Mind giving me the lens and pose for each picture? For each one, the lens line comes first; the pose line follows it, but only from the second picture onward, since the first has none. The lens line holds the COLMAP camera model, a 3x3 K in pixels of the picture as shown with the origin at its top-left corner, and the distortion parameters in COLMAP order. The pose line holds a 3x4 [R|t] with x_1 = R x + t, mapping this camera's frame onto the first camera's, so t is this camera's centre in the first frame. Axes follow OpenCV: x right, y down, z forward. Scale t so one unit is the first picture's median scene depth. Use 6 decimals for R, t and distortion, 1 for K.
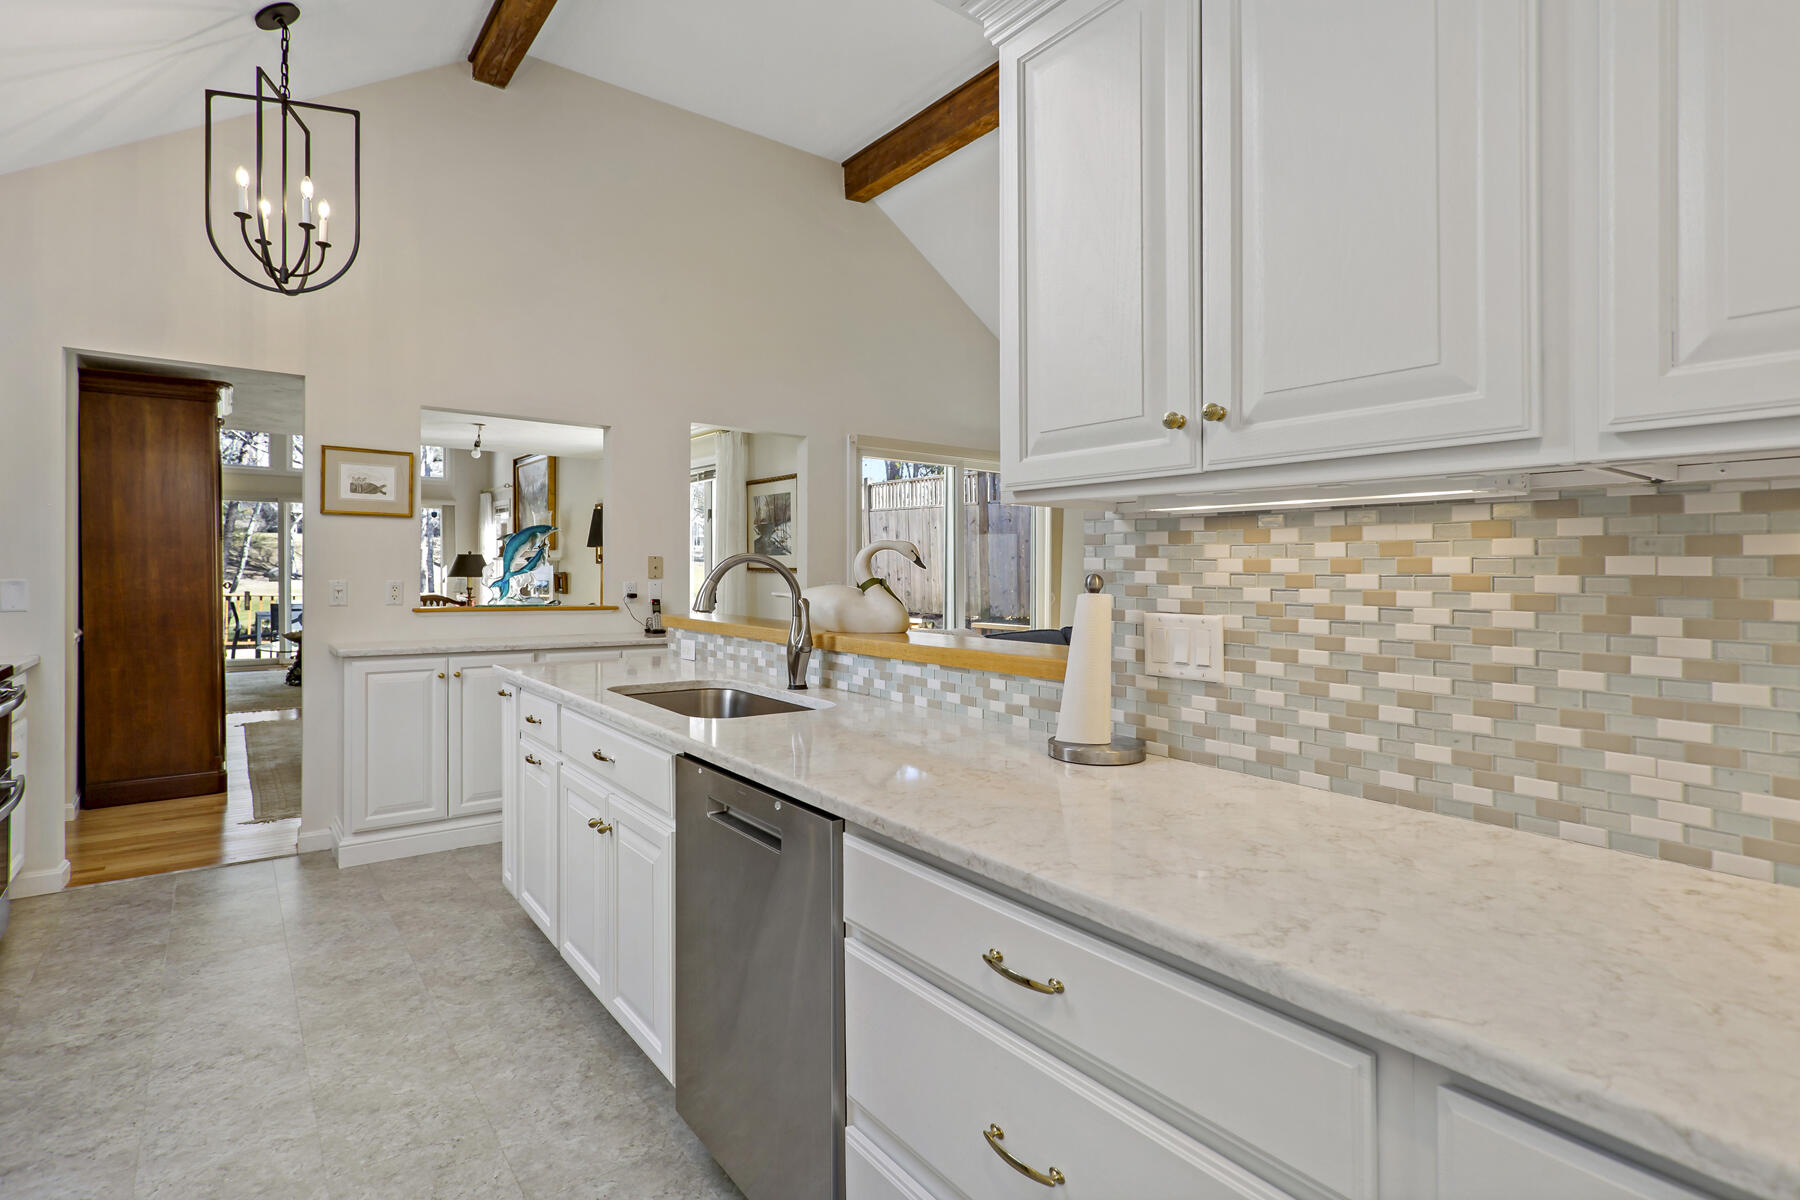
lens RADIAL K [[894.6, 0, 926.5], [0, 894.6, 570.2], [0, 0, 1]] dist [0.001717, 0.003516]
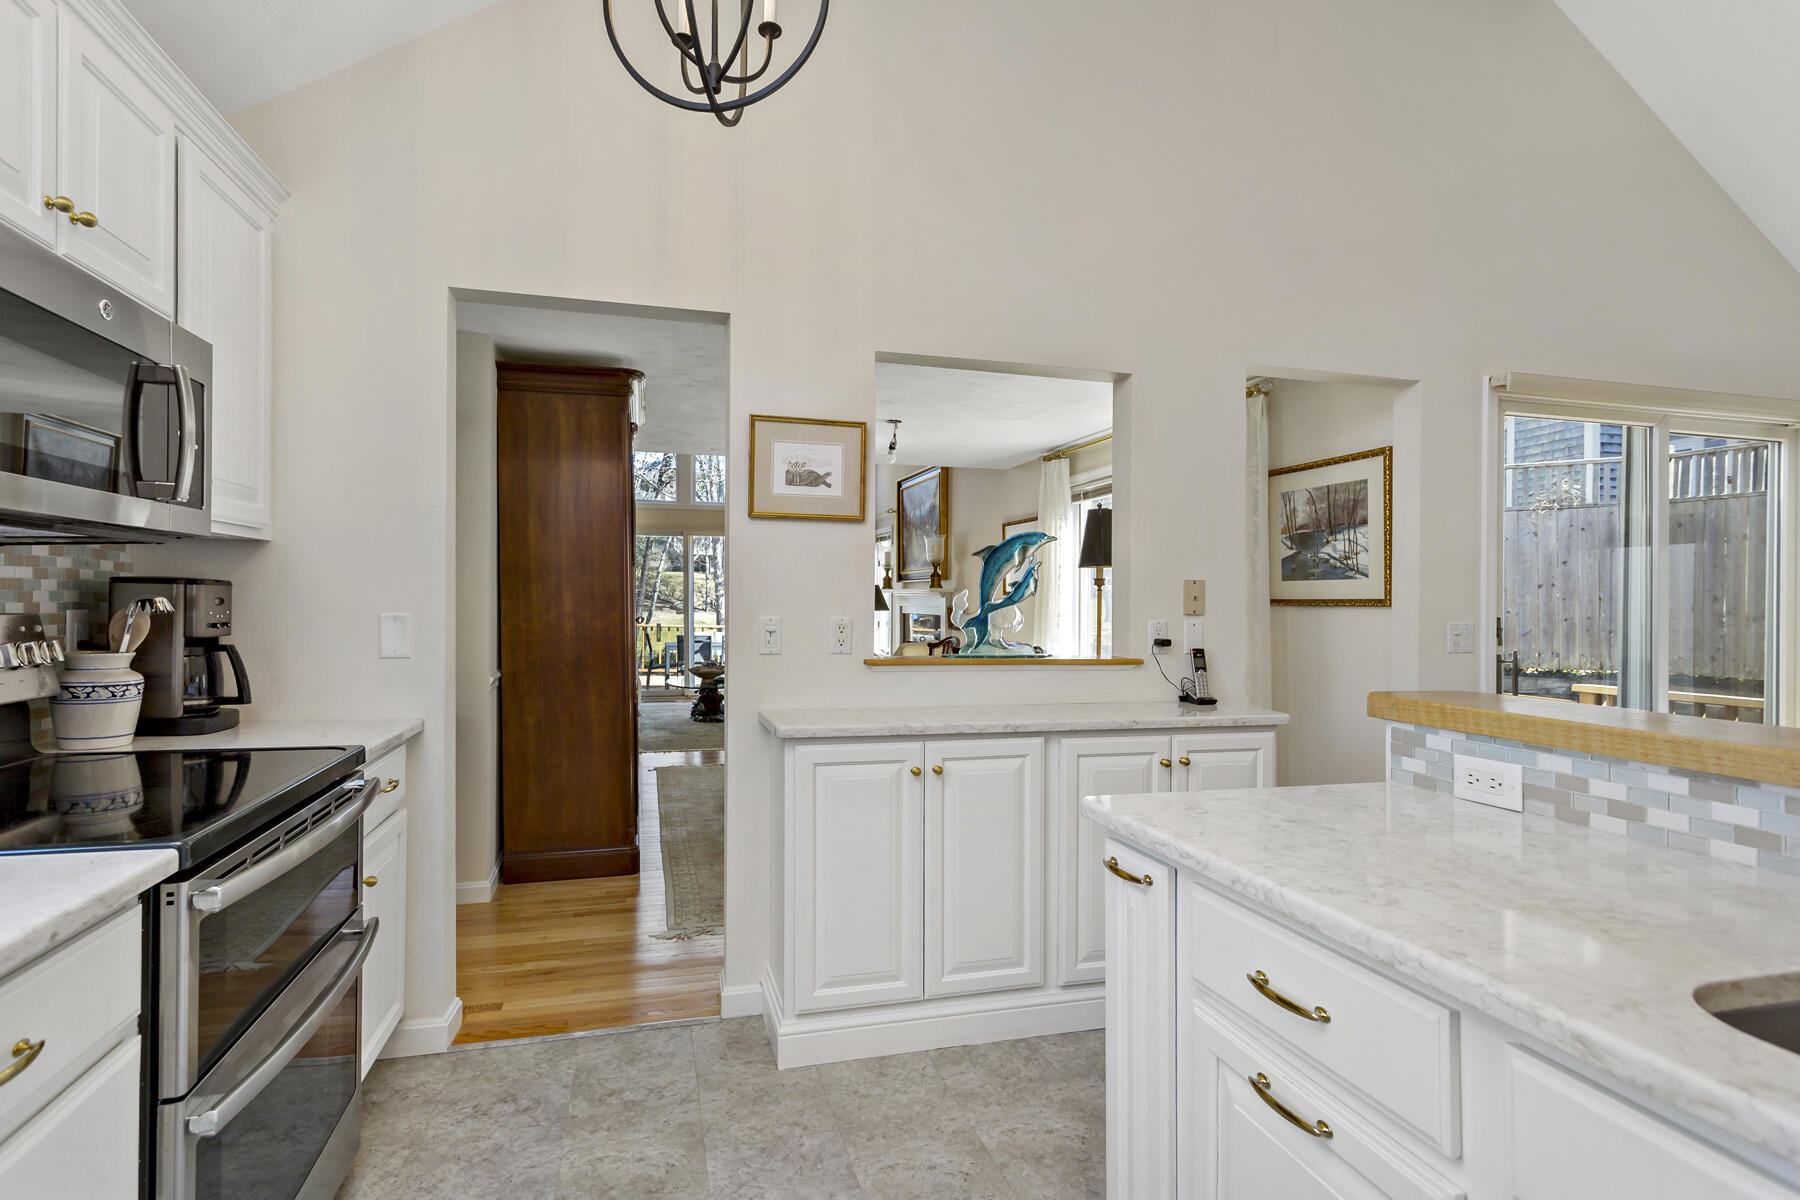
lens RADIAL K [[894.6, 0, 884.6], [0, 894.6, 606.7], [0, 0, 1]] dist [0.001717, 0.003516]
pose [[0.920687, 0.002378, -0.390294, -0.266113], [-0.001166, 0.999994, 0.003342, 0.001574], [0.390299, -0.002622, 0.920684, 0.350098]]
